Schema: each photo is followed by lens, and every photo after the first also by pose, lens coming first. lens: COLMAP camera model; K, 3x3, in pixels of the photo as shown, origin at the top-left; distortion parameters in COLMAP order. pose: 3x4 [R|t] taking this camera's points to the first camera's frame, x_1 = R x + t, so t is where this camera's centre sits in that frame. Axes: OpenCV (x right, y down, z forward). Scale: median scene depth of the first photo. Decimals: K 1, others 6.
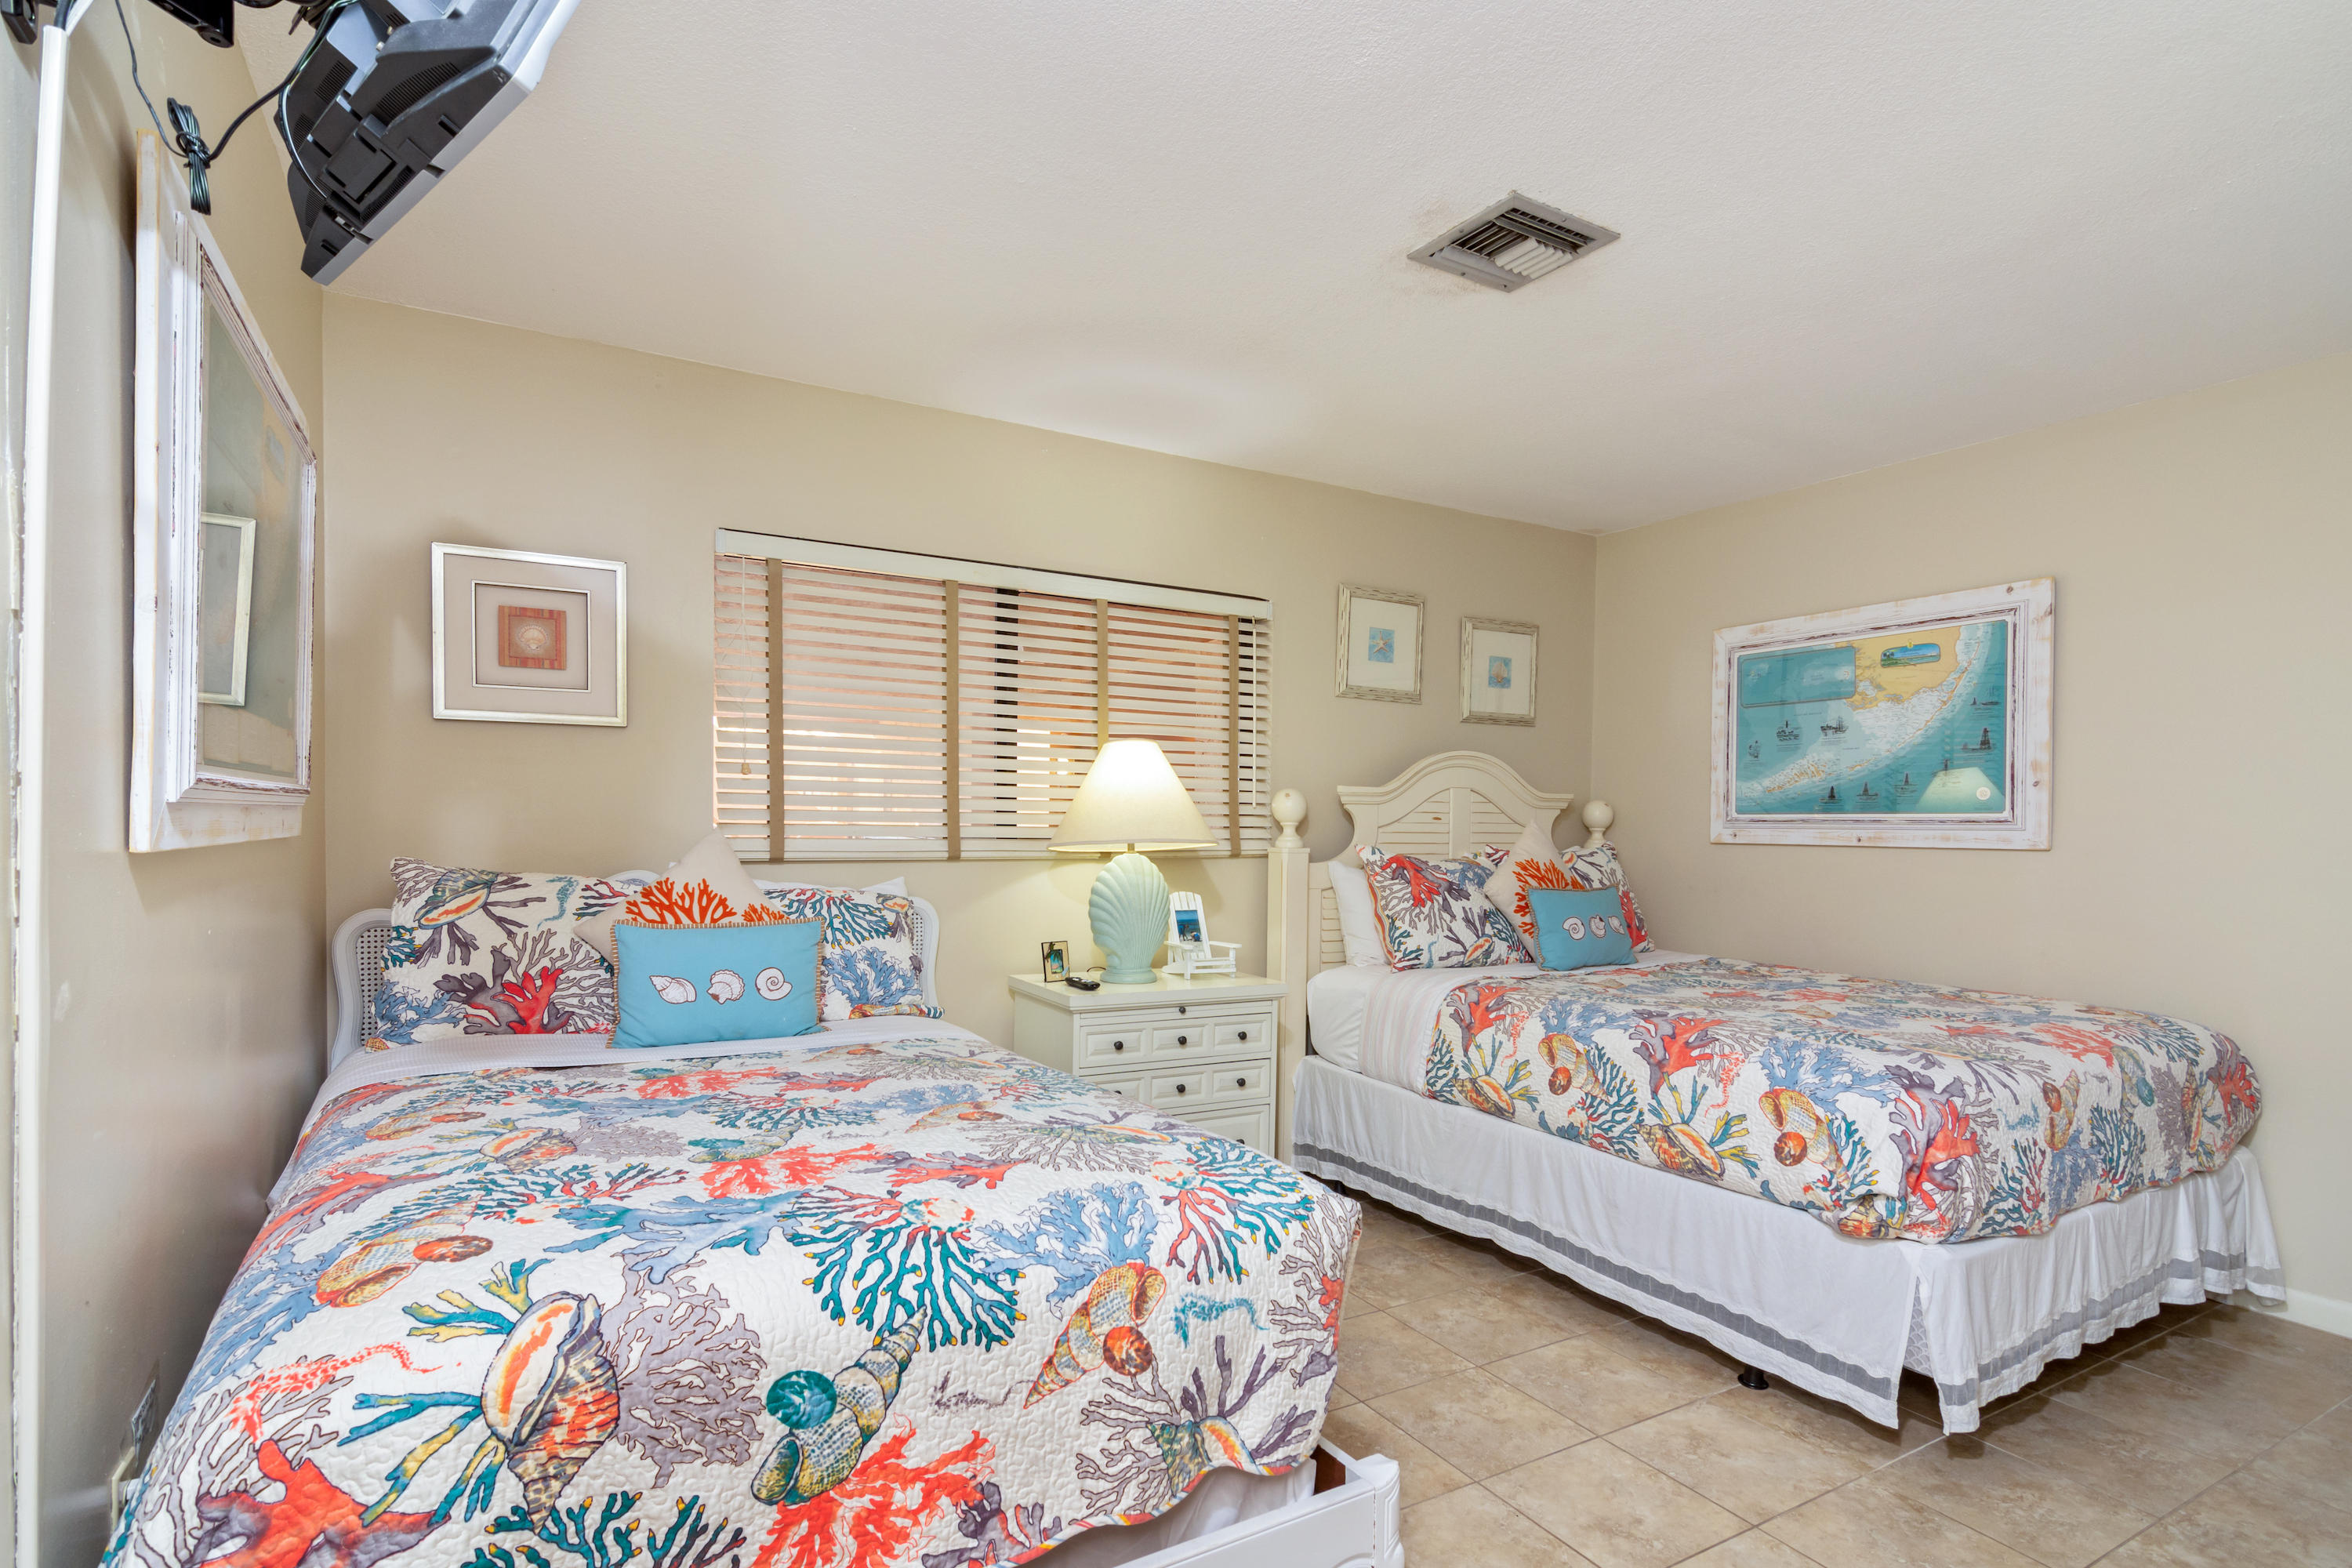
lens RADIAL K [[1091.7, 0, 1173.3], [0, 1091.7, 846.6], [0, 0, 1]] dist [-0.000432, 0.000128]
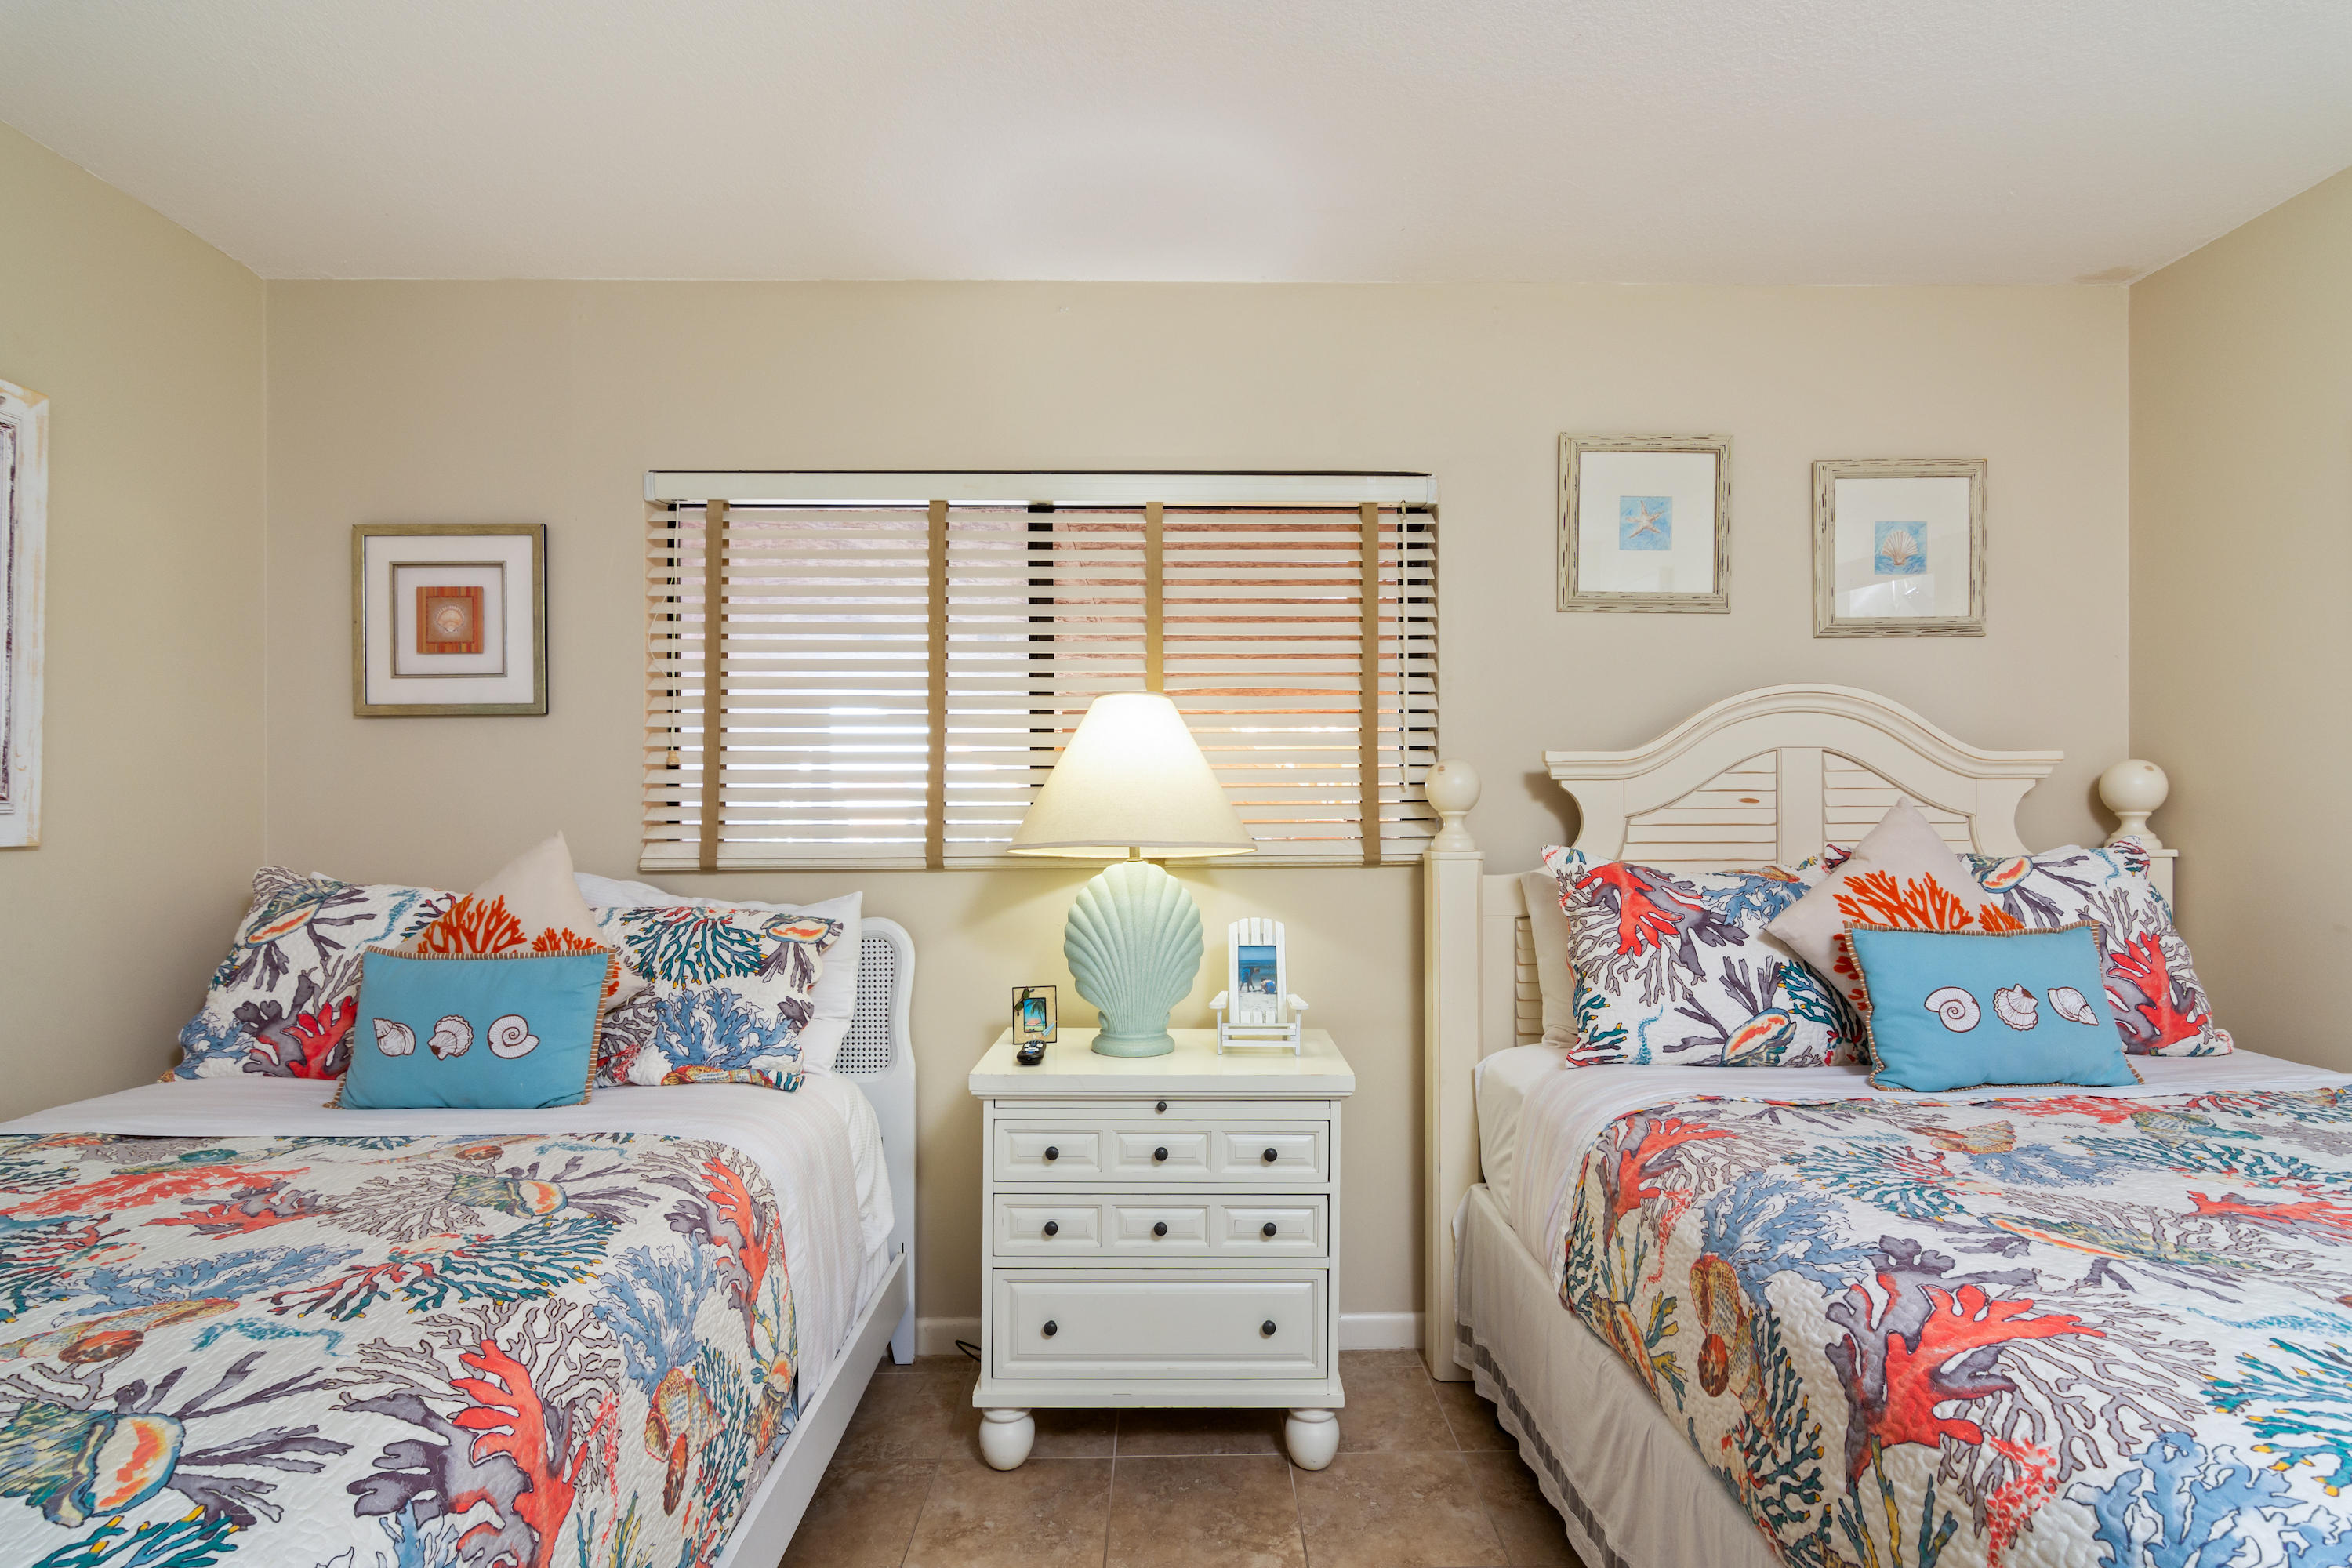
lens RADIAL K [[1141.8, 0, 1161.2], [0, 1141.8, 818.2], [0, 0, 1]] dist [-0.002667, 0.001256]
pose [[0.888595, -0.014758, -0.458456, 0.326738], [0.004900, 0.999731, -0.022685, -0.004849], [0.458667, 0.017911, 0.888428, 0.407398]]
